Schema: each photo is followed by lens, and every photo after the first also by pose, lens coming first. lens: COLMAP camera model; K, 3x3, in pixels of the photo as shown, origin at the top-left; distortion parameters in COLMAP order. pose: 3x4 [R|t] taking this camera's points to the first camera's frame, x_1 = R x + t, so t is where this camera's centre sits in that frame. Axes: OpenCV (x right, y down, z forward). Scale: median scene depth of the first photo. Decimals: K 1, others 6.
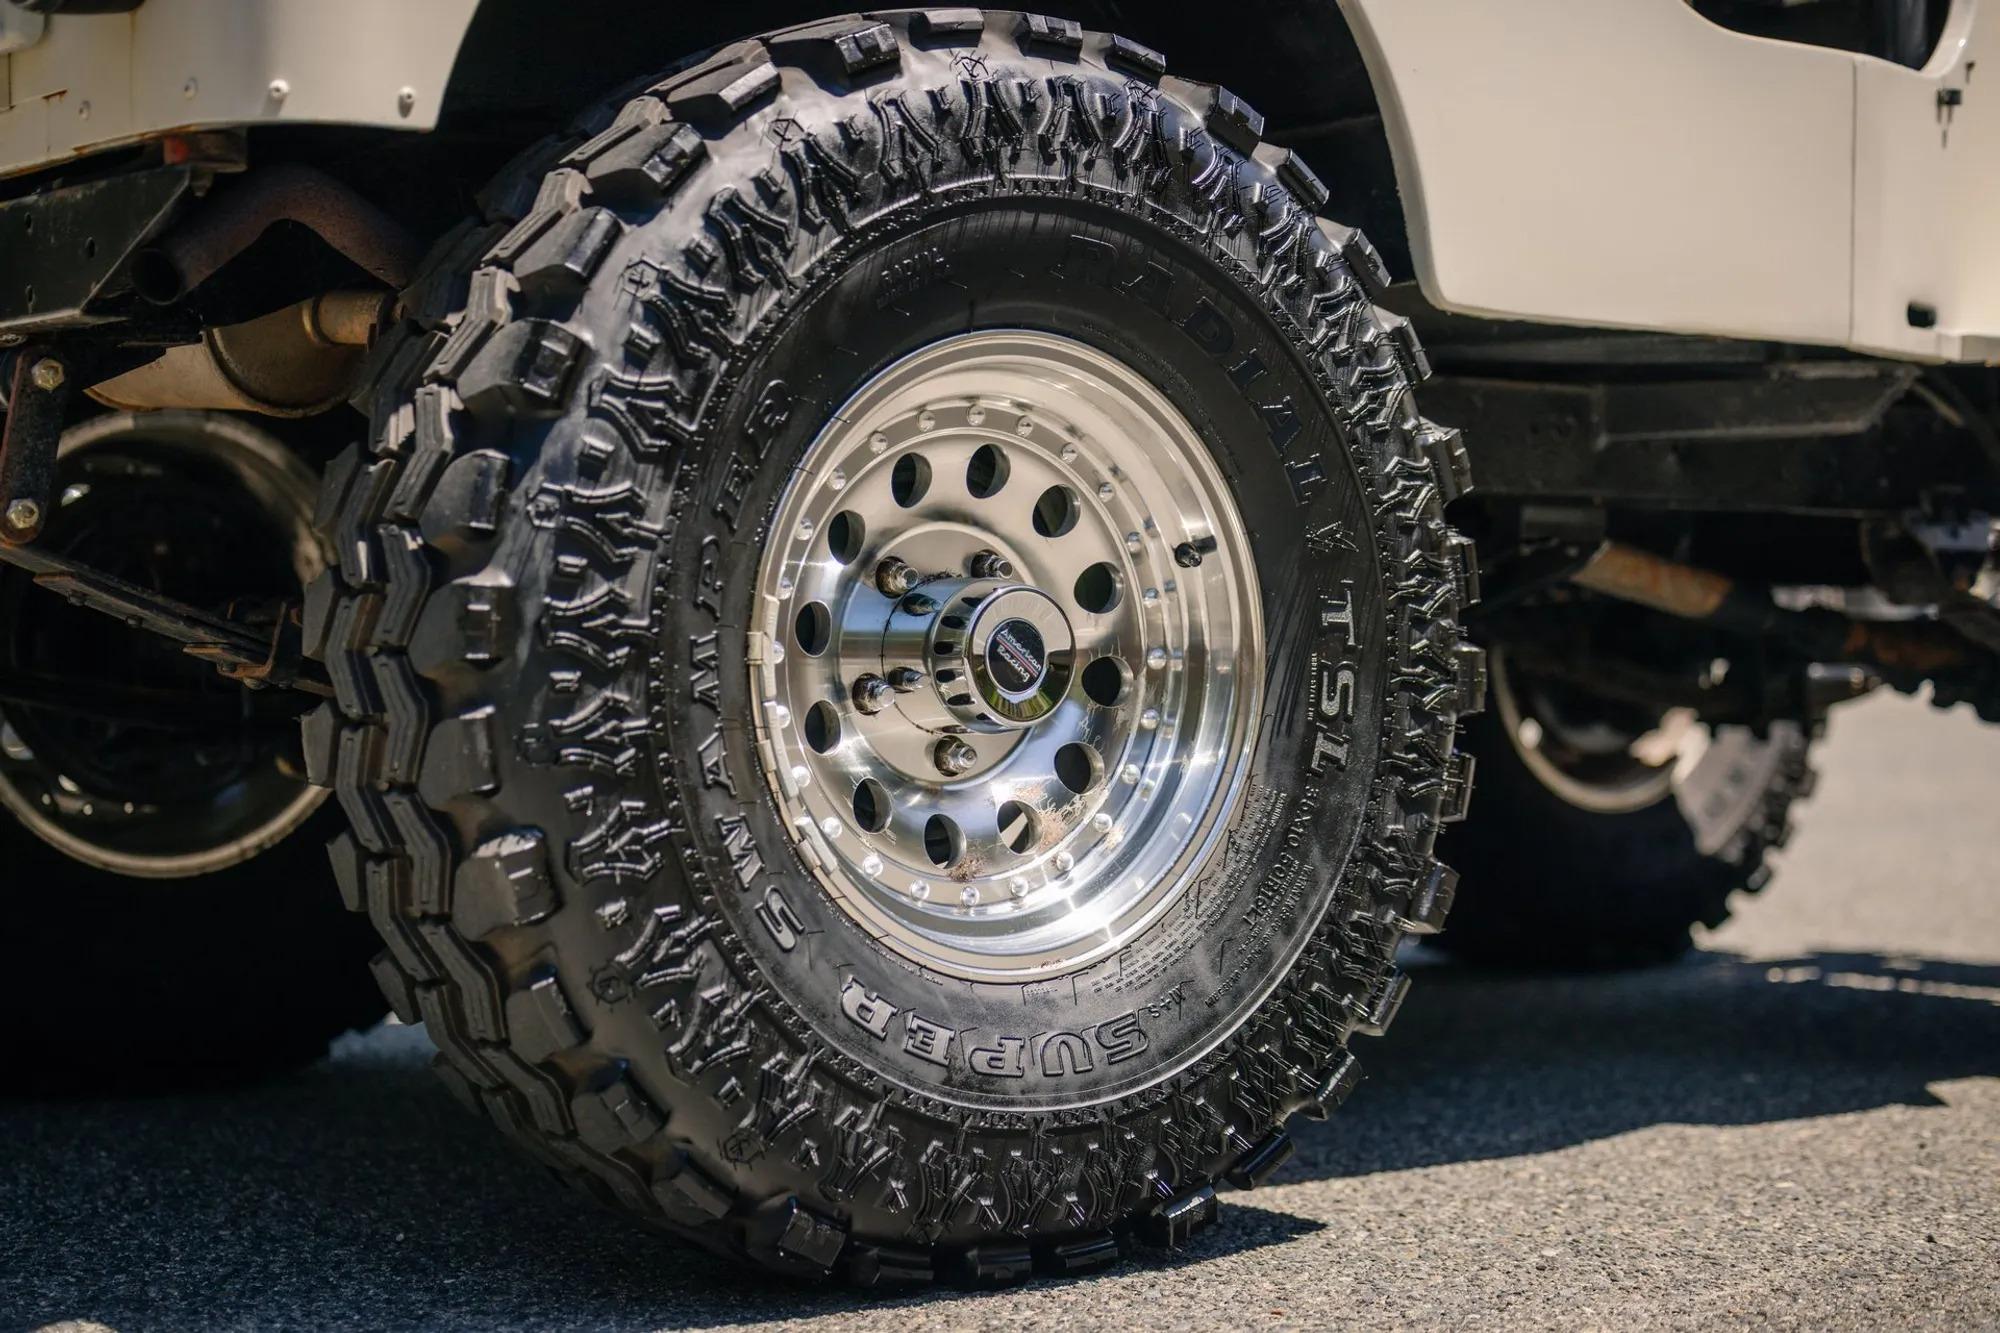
lens RADIAL K [[3829.7, 0, 1001.6], [0, 3829.7, 661.4], [0, 0, 1]] dist [-0.051172, 0.327012]
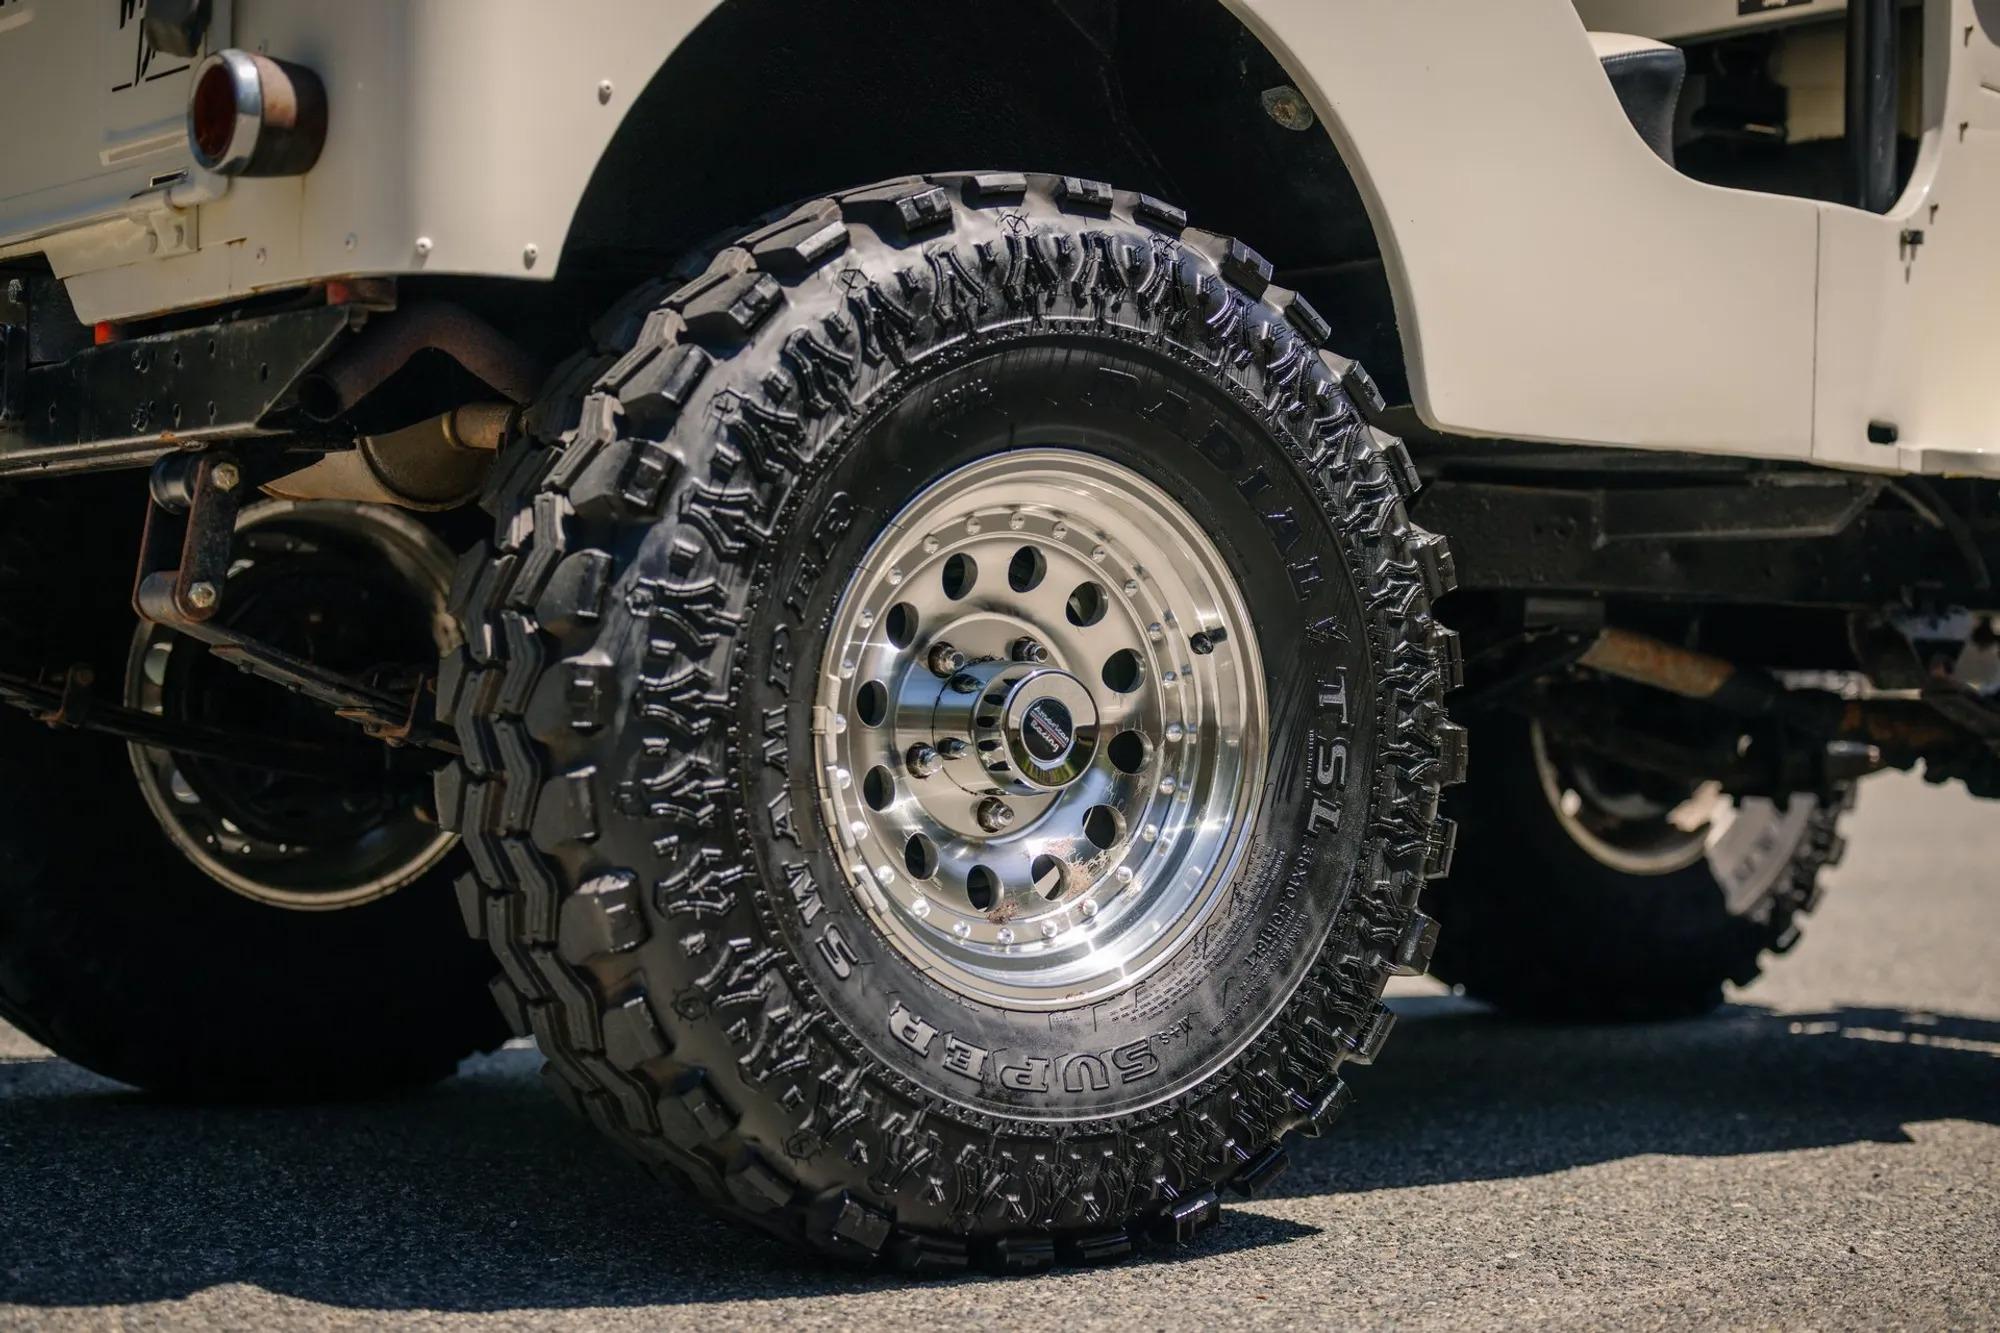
lens RADIAL K [[3871.8, 0, 1045.9], [0, 3871.8, 666.0], [0, 0, 1]] dist [-0.134722, 0.111238]
pose [[0.999555, 0.014042, -0.026320, 0.034020], [-0.014389, 0.999811, -0.013061, -0.005284], [0.026132, 0.013434, 0.999568, -0.172810]]
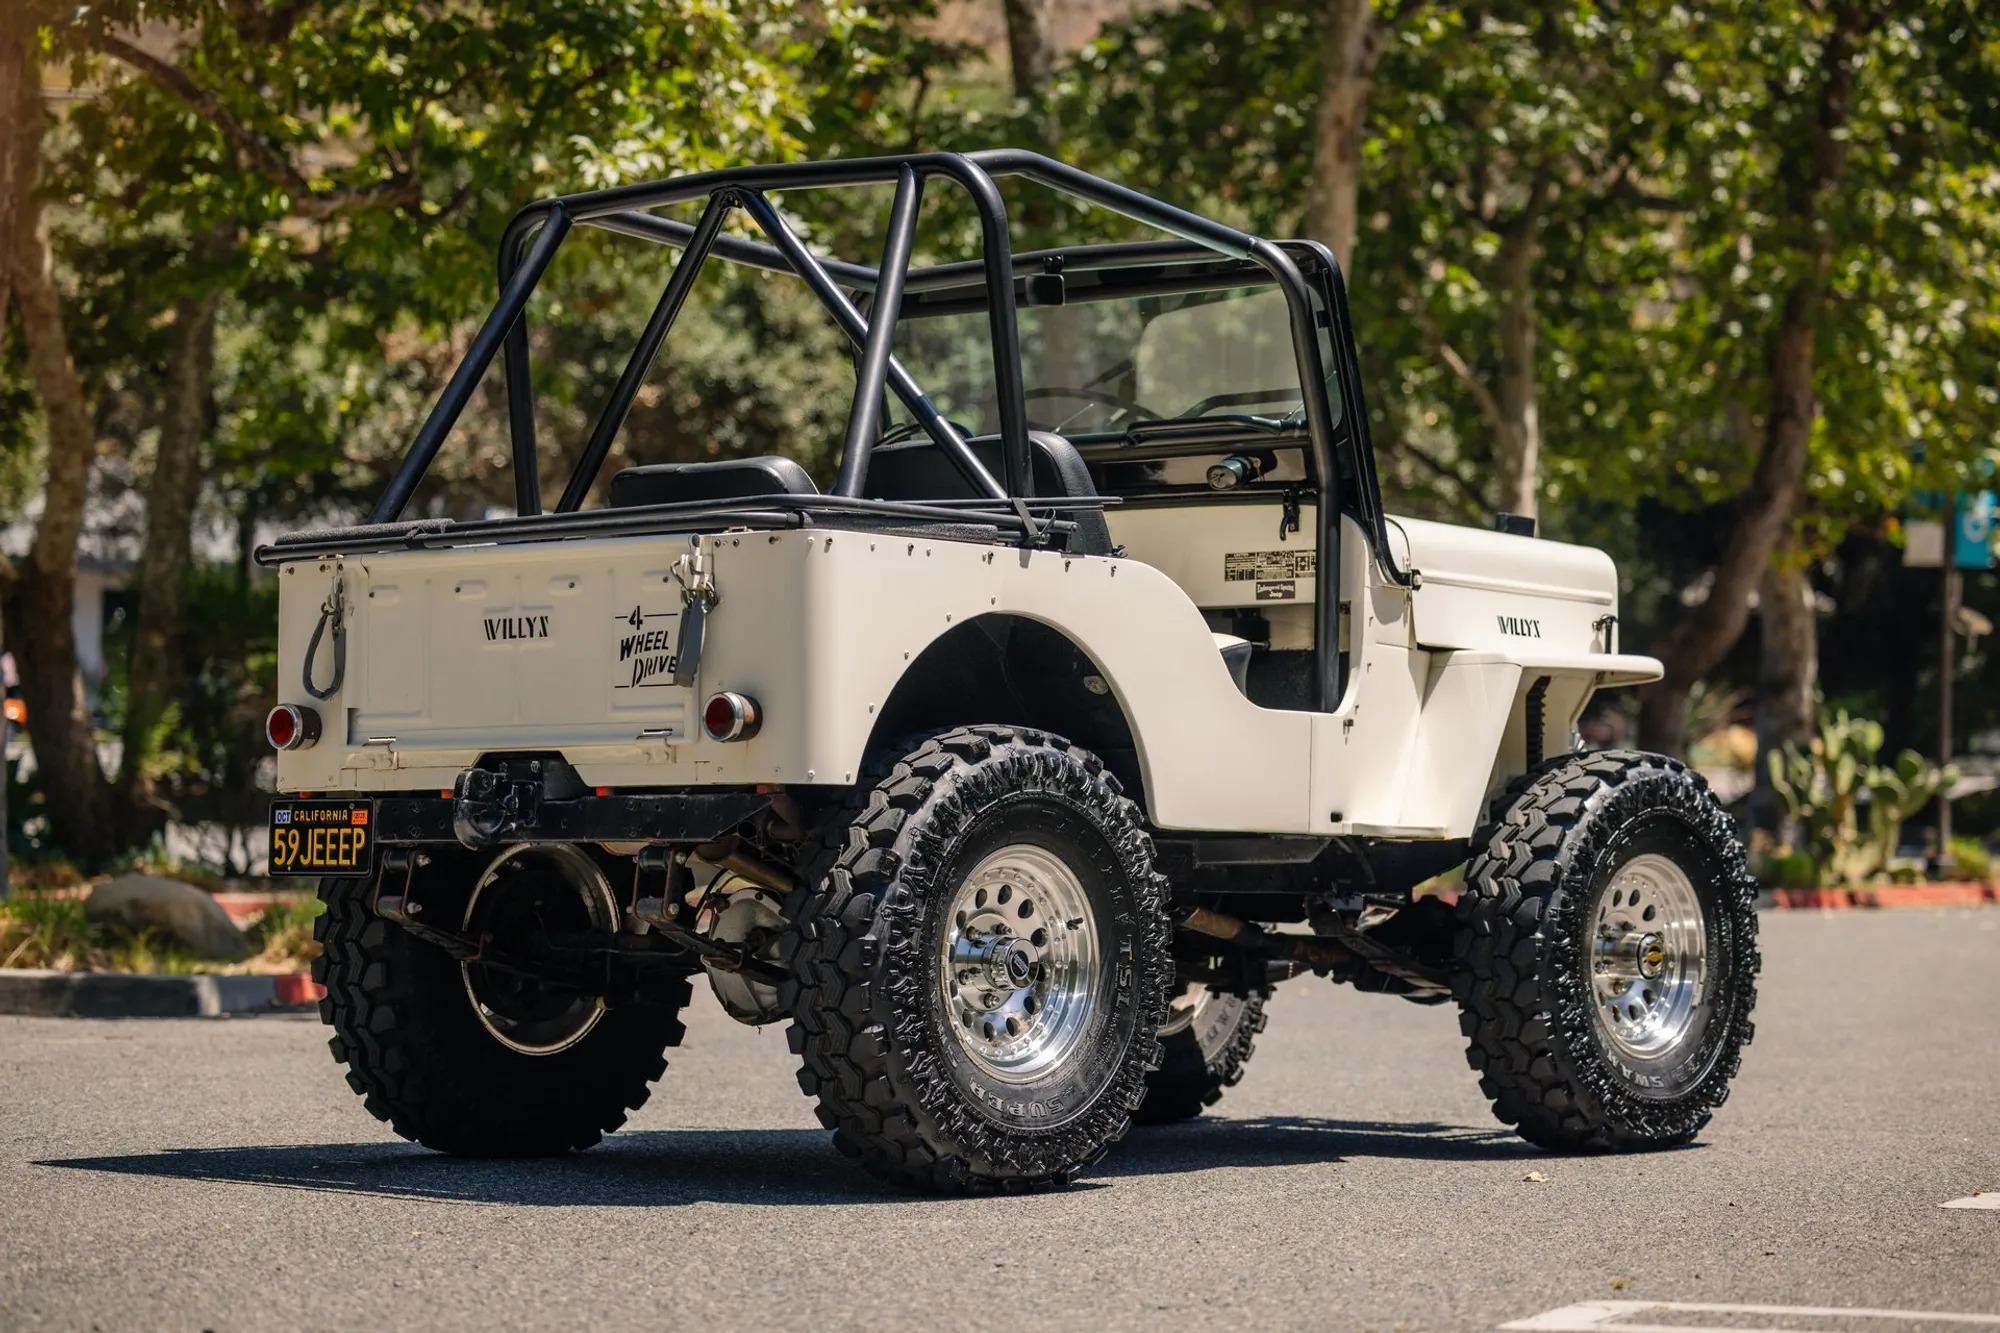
lens RADIAL K [[5009.6, 0, 1000.0], [0, 5009.6, 666.5], [0, 0, 1]] dist [-0.062282, 0.165113]
pose [[0.982595, 0.019569, 0.184729, -0.677270], [-0.010816, 0.998776, -0.048274, -0.040814], [-0.185447, 0.045436, 0.981603, -2.524843]]
